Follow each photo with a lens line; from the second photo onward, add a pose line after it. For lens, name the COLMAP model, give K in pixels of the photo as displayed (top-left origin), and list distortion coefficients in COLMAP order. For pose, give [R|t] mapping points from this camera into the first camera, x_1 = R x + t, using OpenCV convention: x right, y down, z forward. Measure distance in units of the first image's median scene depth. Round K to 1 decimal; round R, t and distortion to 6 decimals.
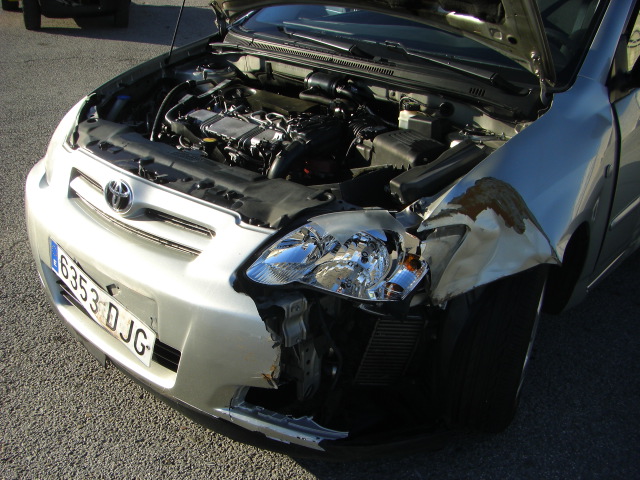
lens RADIAL K [[728.7, 0, 296.9], [0, 728.7, 291.0], [0, 0, 1]] dist [-0.184109, 0.077984]
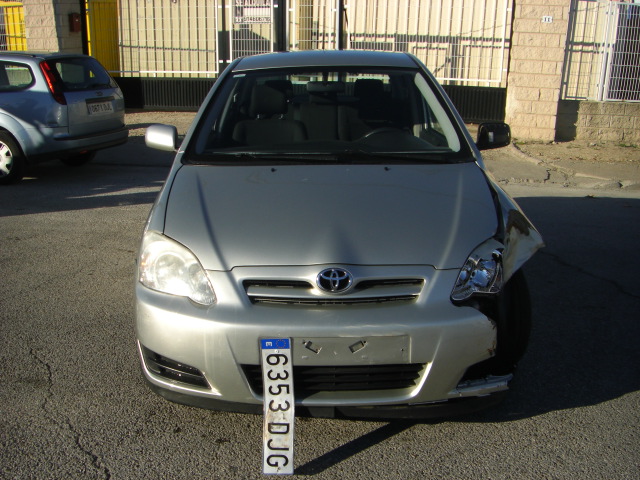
lens RADIAL K [[728.7, 0, 296.9], [0, 728.7, 291.0], [0, 0, 1]] dist [-0.184109, 0.077984]
pose [[0.726678, -0.263284, 0.634524, -1.230405], [0.355897, 0.934313, -0.019909, -0.116532], [-0.587602, 0.240293, 0.772647, -0.014234]]
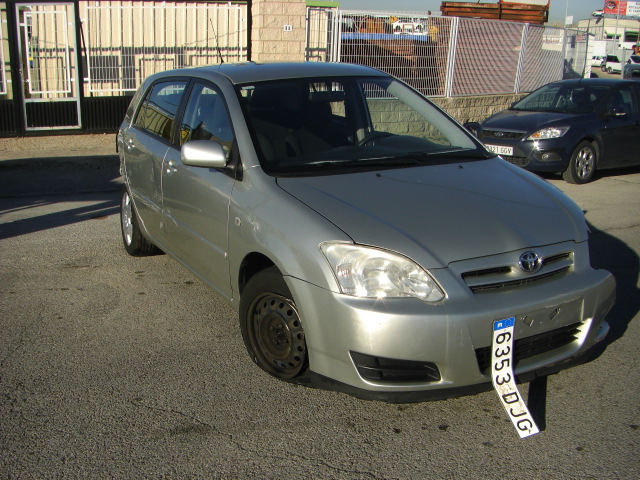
lens RADIAL K [[728.7, 0, 296.9], [0, 728.7, 291.0], [0, 0, 1]] dist [-0.184109, 0.077984]
pose [[0.300526, -0.337314, 0.892134, -1.911879], [0.468484, 0.866965, 0.169983, -0.610817], [-0.830787, 0.366866, 0.418572, 0.828749]]
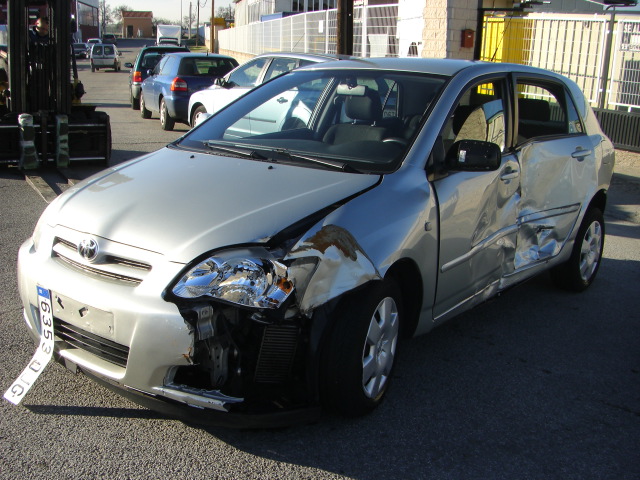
lens RADIAL K [[728.7, 0, 296.9], [0, 728.7, 291.0], [0, 0, 1]] dist [-0.184109, 0.077984]
pose [[0.998147, -0.024251, 0.055816, 0.099114], [0.034140, 0.982392, -0.183684, 0.248366], [-0.050379, 0.185249, 0.981399, -0.468839]]
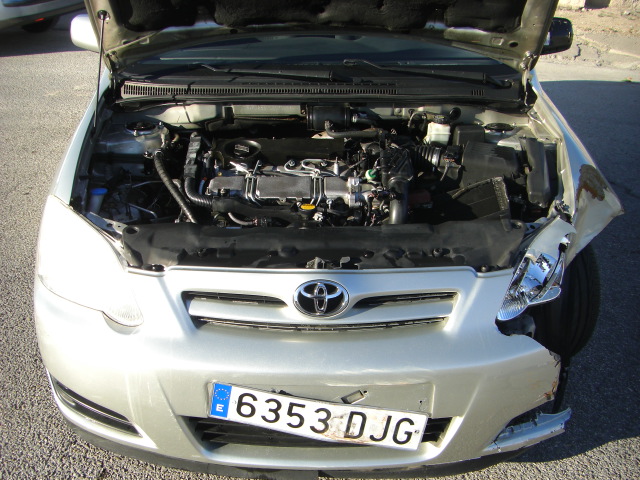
lens RADIAL K [[728.7, 0, 296.9], [0, 728.7, 291.0], [0, 0, 1]] dist [-0.184109, 0.077984]
pose [[0.727786, -0.379561, 0.571193, -0.808114], [0.346693, 0.922242, 0.171095, -0.316906], [-0.591719, 0.073508, 0.802786, 0.319739]]
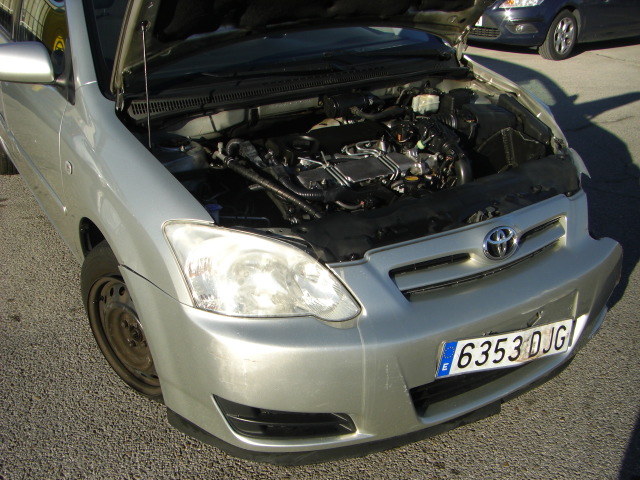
lens RADIAL K [[728.7, 0, 296.9], [0, 728.7, 291.0], [0, 0, 1]] dist [-0.184109, 0.077984]
pose [[0.253390, -0.505534, 0.824760, -1.235795], [0.471749, 0.808909, 0.350883, -0.590309], [-0.844539, 0.300169, 0.443454, 0.853546]]
